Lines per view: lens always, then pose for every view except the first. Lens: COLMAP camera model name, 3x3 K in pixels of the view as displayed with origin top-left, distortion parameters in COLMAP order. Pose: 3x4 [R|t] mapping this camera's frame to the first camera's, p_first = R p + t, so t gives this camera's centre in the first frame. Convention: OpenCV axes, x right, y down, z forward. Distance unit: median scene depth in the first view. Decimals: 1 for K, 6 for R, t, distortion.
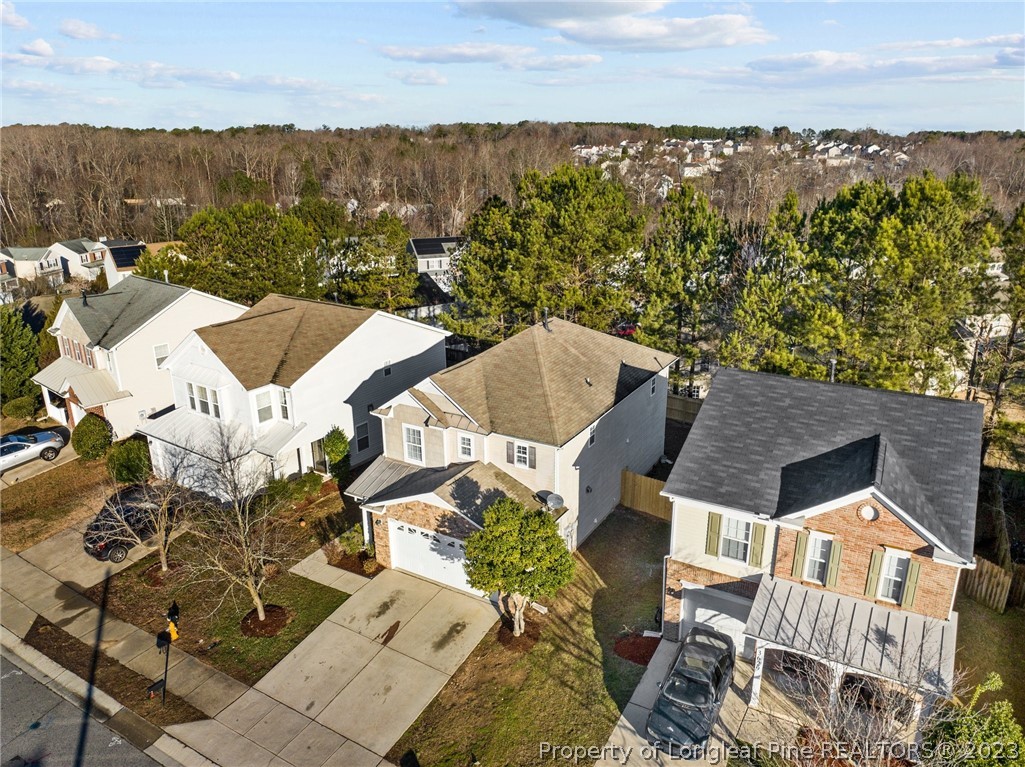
lens RADIAL K [[730.0, 0, 513.8], [0, 730.0, 383.9], [0, 0, 1]] dist [-0.048685, -0.003110]
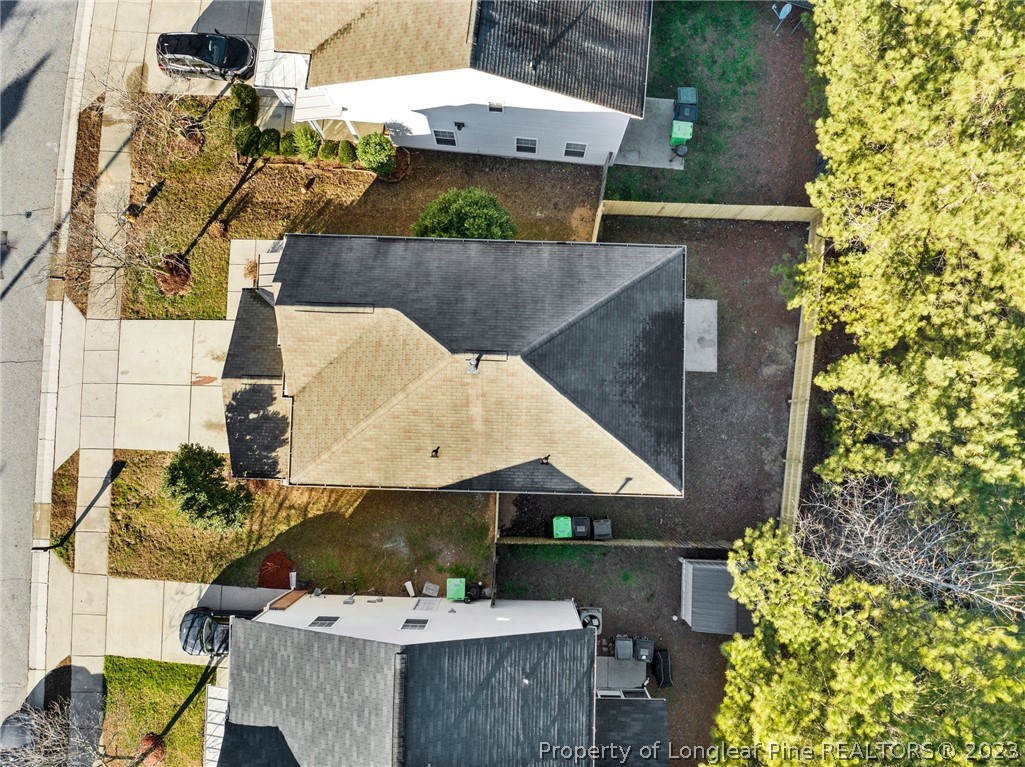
lens RADIAL K [[730.0, 0, 511.4], [0, 730.0, 382.0], [0, 0, 1]] dist [-0.048685, -0.003110]
pose [[0.482510, 0.874055, -0.056677, 0.149995], [-0.273271, 0.211702, 0.938352, -0.952181], [0.832170, -0.437276, 0.341003, 1.059660]]
